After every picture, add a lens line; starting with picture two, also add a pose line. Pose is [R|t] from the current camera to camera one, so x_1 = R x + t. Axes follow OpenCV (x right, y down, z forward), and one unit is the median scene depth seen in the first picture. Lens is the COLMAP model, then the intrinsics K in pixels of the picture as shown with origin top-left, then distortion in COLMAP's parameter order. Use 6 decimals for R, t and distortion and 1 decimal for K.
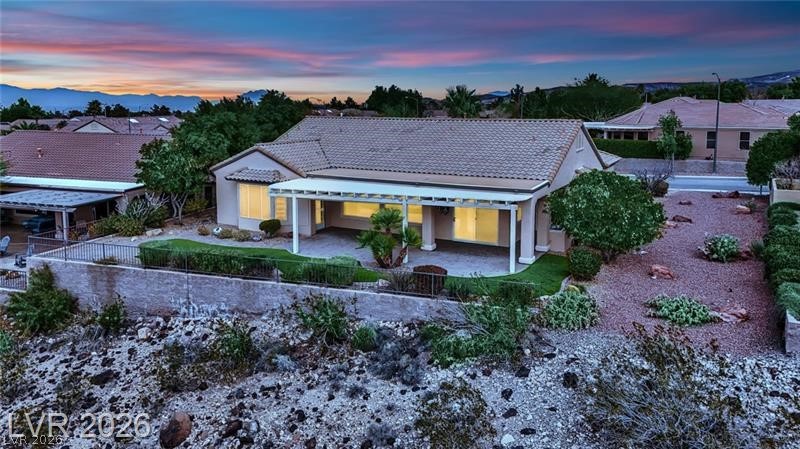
lens RADIAL K [[641.7, 0, 387.7], [0, 641.7, 180.2], [0, 0, 1]] dist [0.093474, -0.094088]
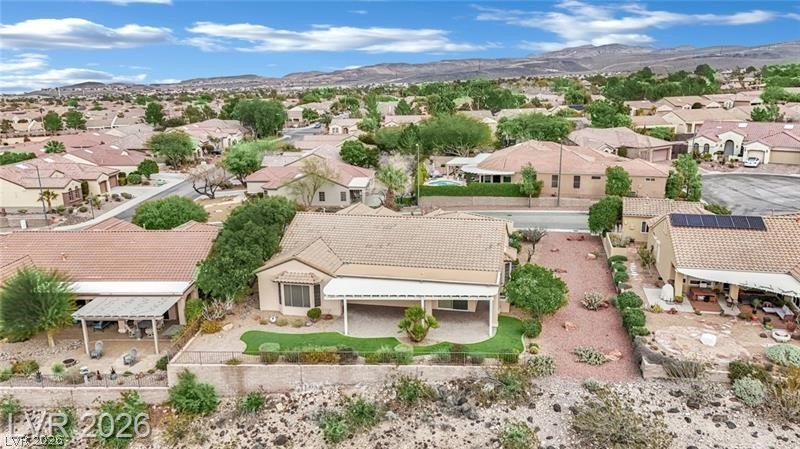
lens RADIAL K [[641.7, 0, 395.9], [0, 641.7, 244.4], [0, 0, 1]] dist [0.093474, -0.094088]
pose [[0.957257, -0.096848, 0.272541, -0.558499], [0.055332, 0.986190, 0.156099, -0.429962], [-0.283895, -0.134346, 0.949397, -0.577265]]
